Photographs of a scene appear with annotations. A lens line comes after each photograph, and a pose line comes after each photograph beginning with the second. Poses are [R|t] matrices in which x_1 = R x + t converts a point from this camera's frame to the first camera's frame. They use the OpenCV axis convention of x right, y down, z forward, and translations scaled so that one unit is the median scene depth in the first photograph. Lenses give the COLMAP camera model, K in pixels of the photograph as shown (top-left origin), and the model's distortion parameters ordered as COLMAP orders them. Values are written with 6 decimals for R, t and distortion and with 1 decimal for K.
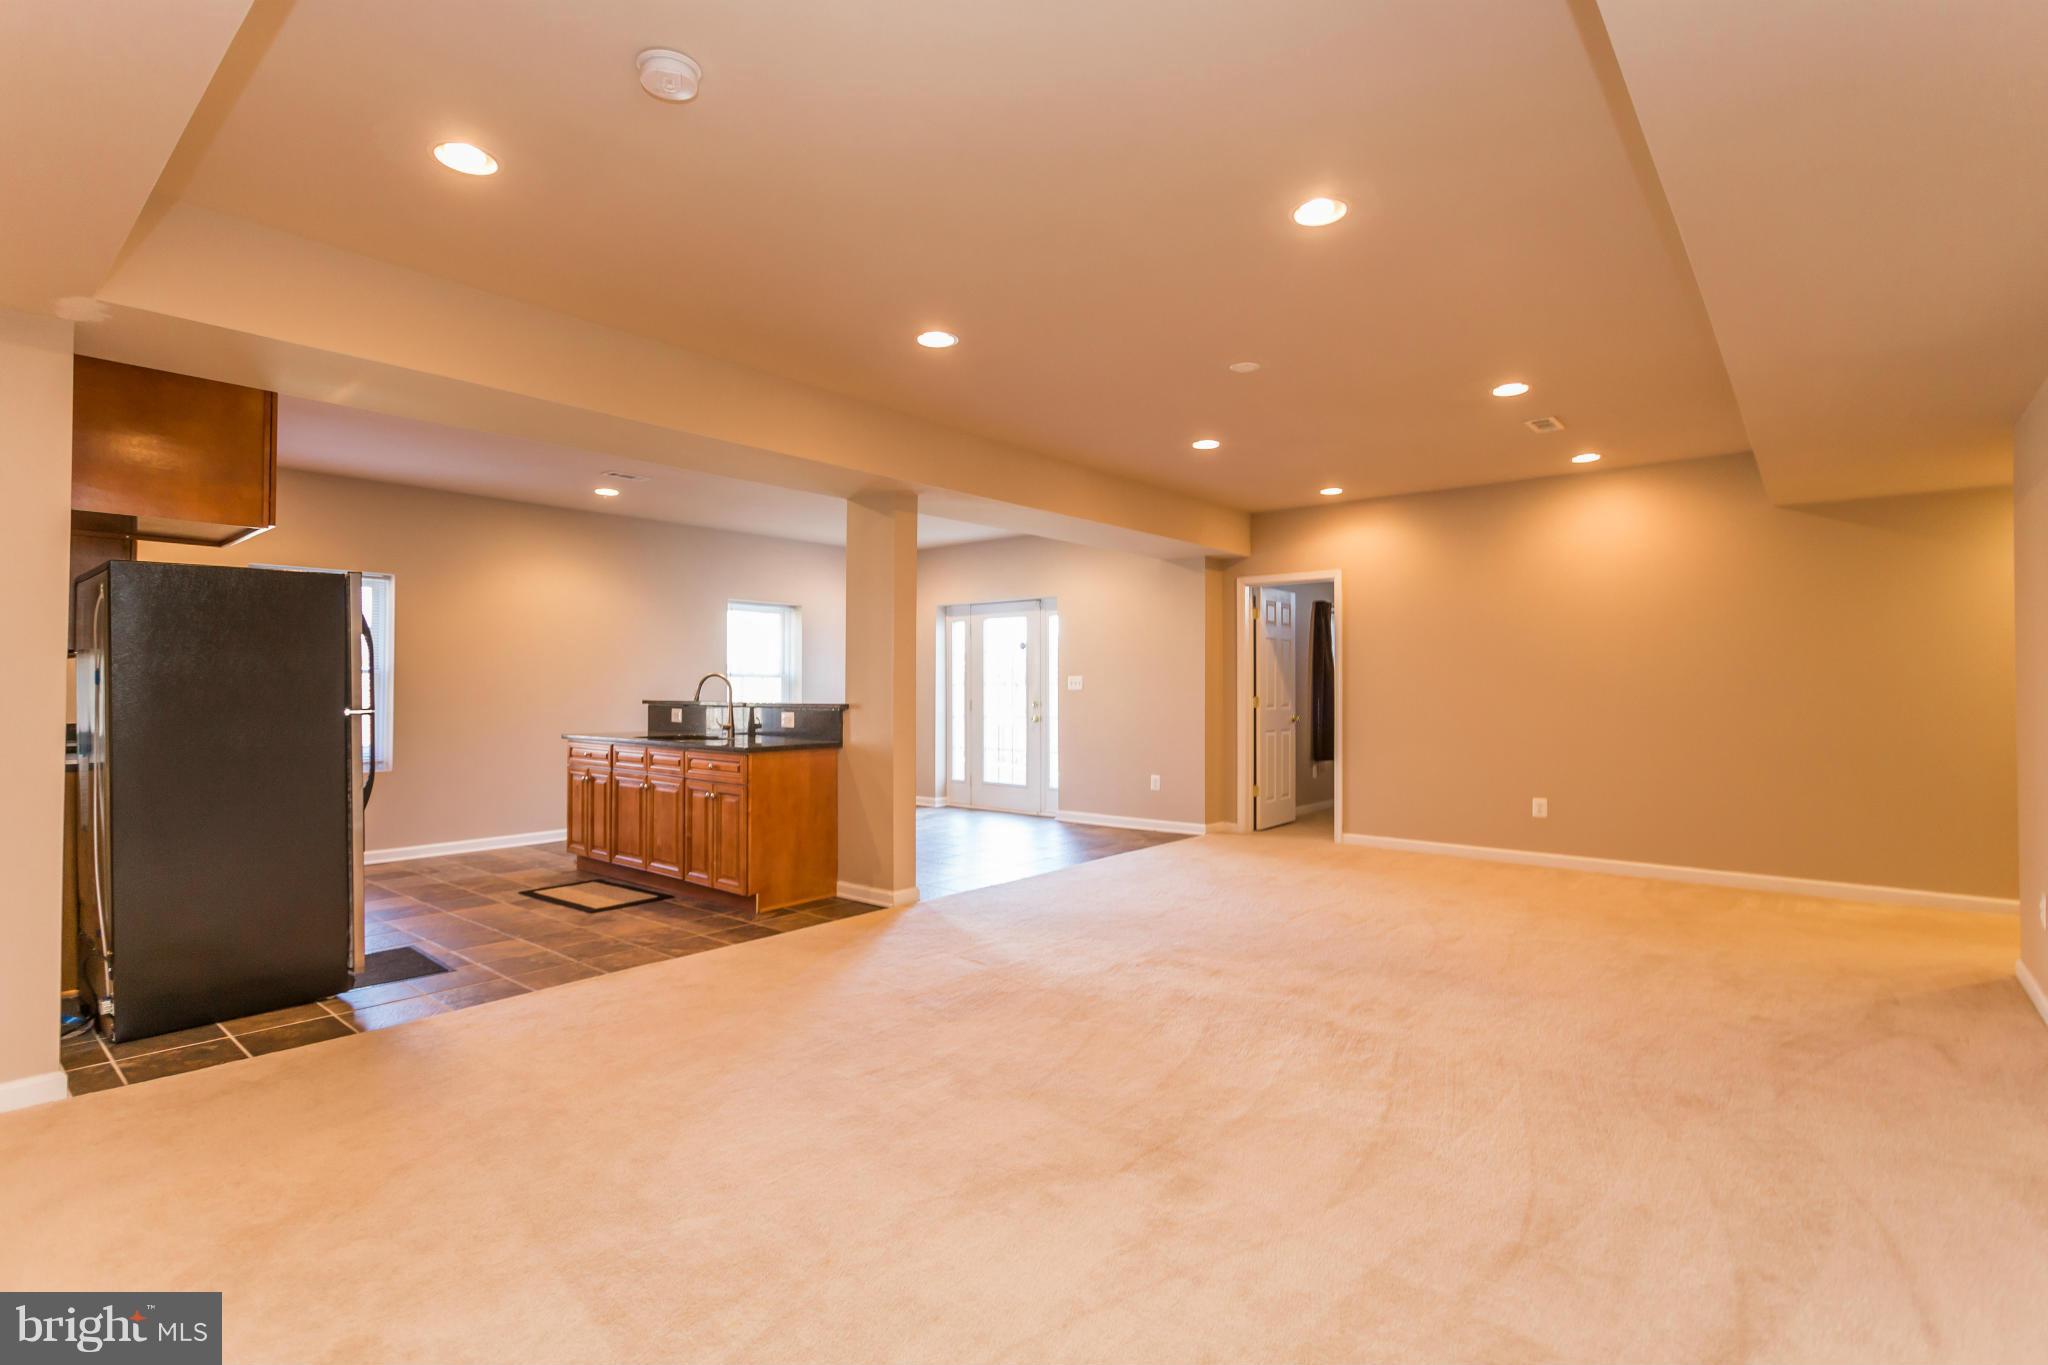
lens RADIAL K [[954.2, 0, 1024.0], [0, 954.2, 682.5], [0, 0, 1]] dist [-0.032052, -0.000106]
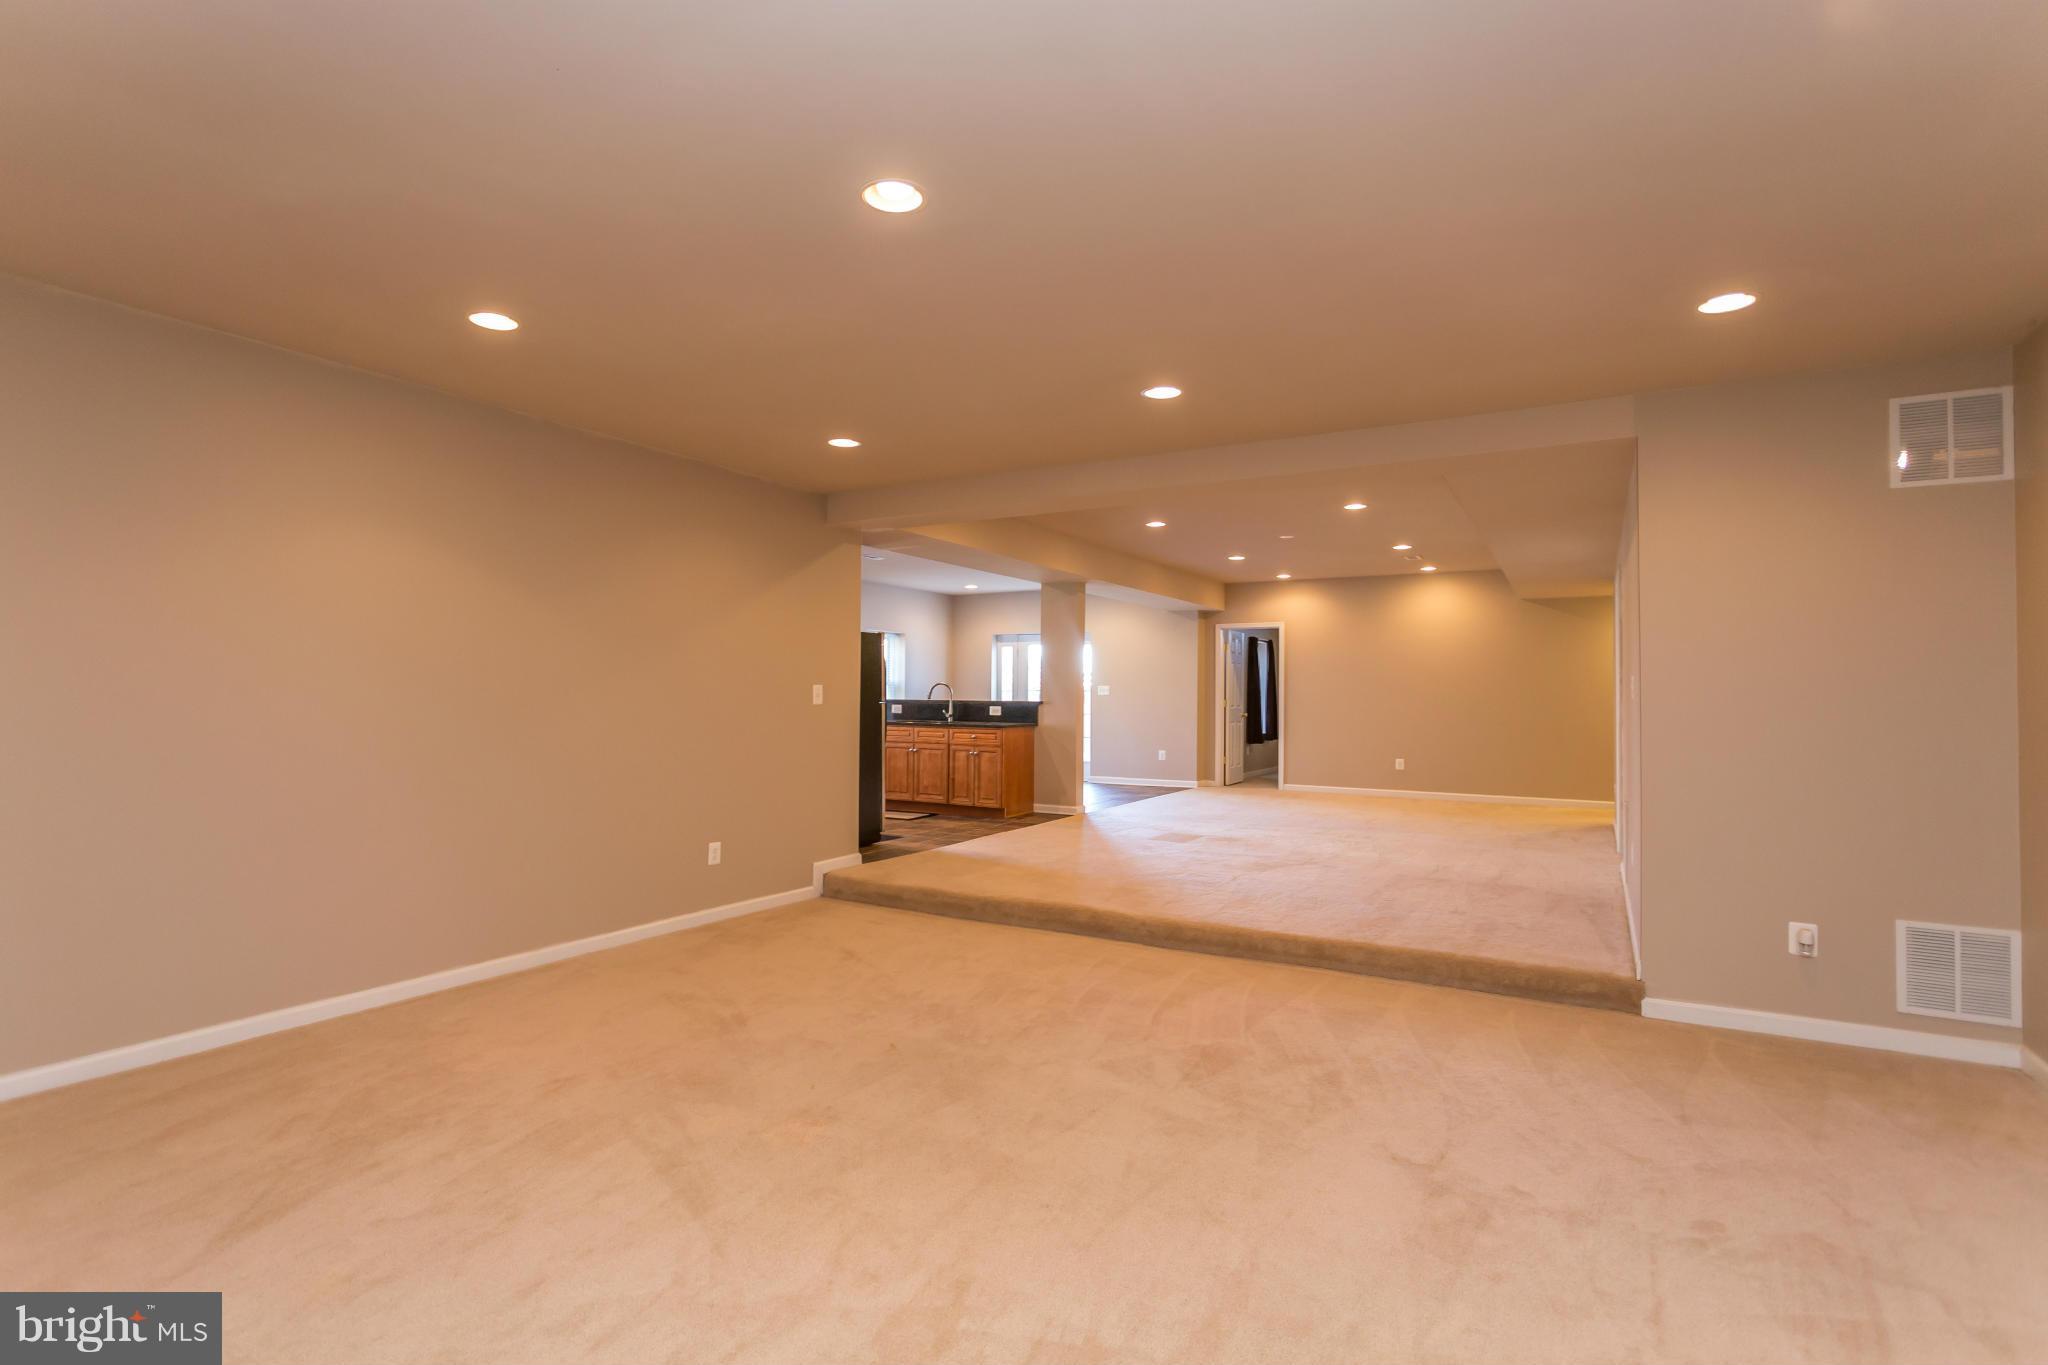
lens RADIAL K [[954.2, 0, 1024.0], [0, 954.2, 682.5], [0, 0, 1]] dist [-0.032052, -0.000106]
pose [[0.985995, 0.009181, 0.166522, -0.476087], [-0.008037, 0.999939, -0.007546, 0.000687], [-0.166582, 0.006102, 0.986009, -0.675092]]
